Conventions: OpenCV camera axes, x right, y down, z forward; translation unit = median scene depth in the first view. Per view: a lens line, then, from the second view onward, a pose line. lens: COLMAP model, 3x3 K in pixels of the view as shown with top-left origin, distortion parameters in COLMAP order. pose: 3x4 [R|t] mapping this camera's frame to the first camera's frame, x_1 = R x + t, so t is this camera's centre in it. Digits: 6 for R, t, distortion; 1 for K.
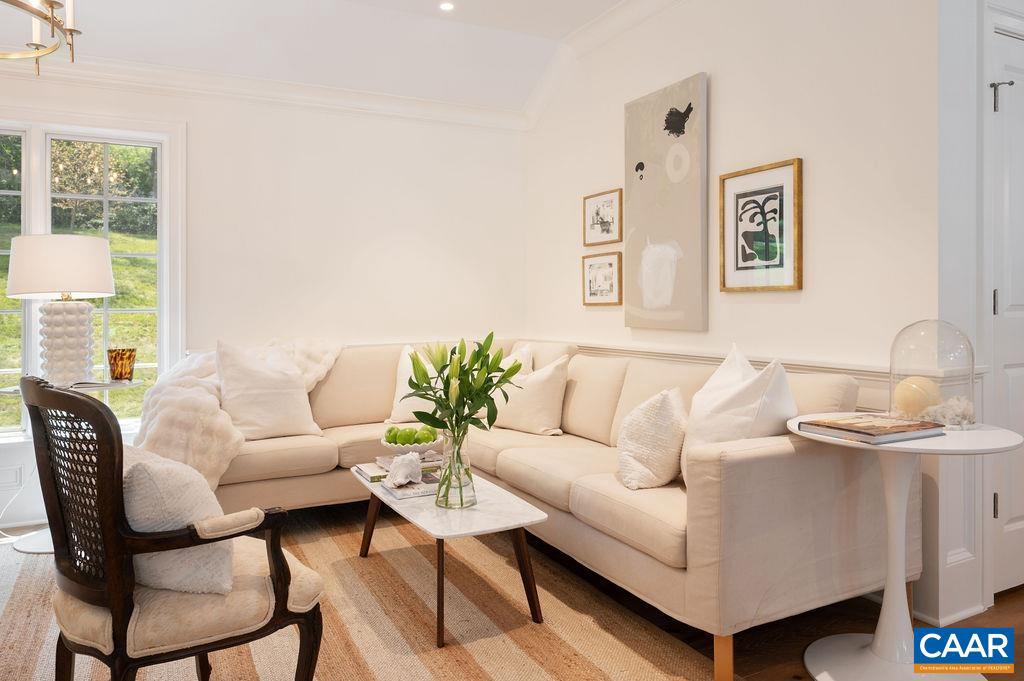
lens RADIAL K [[704.6, 0, 511.4], [0, 704.6, 309.6], [0, 0, 1]] dist [-0.032584, -0.000783]
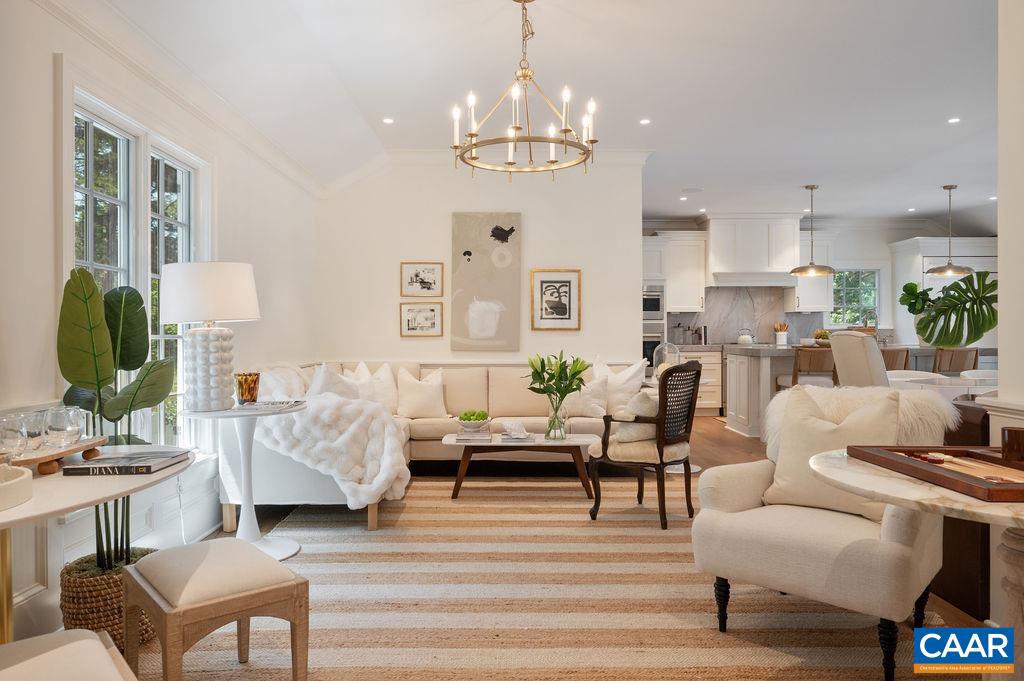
lens RADIAL K [[704.6, 0, 511.4], [0, 704.6, 309.6], [0, 0, 1]] dist [-0.032584, -0.000783]
pose [[0.442163, 0.044814, 0.895815, -1.347999], [0.000683, 0.998734, -0.050299, 0.014393], [-0.896935, 0.022852, 0.441572, 0.185775]]
